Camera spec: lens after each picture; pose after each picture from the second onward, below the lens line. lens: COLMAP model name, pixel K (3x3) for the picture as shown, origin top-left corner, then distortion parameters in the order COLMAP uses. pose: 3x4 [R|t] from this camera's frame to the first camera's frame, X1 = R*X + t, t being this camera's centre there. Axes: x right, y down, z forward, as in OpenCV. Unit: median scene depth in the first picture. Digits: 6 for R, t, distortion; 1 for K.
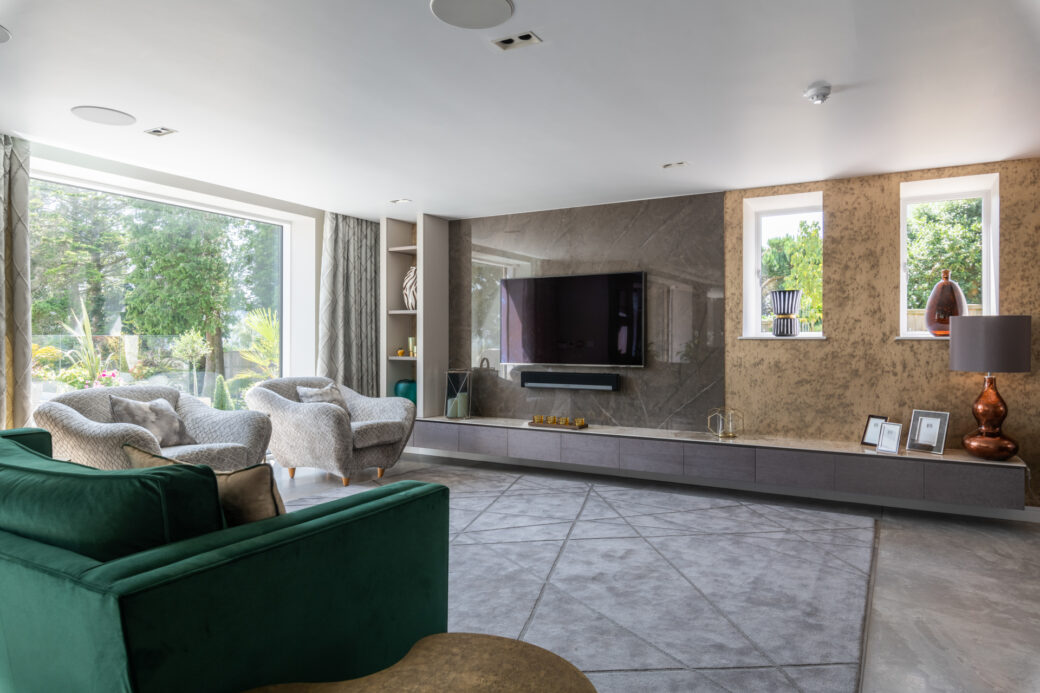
lens RADIAL K [[669.7, 0, 520.8], [0, 669.7, 338.9], [0, 0, 1]] dist [-0.005071, -0.000492]
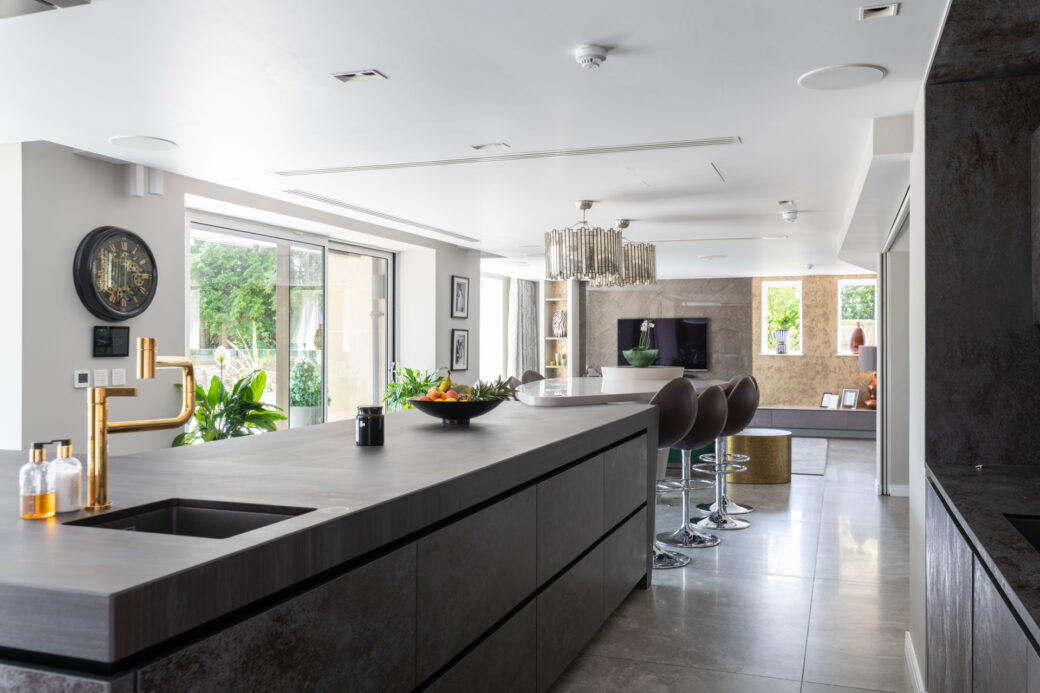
lens RADIAL K [[866.9, 0, 529.9], [0, 866.9, 345.2], [0, 0, 1]] dist [-0.006341, -0.001652]
pose [[0.984949, -0.005343, 0.172765, -0.801116], [0.003750, 0.999947, 0.009543, -0.058684], [-0.172807, -0.008751, 0.984917, -1.416518]]
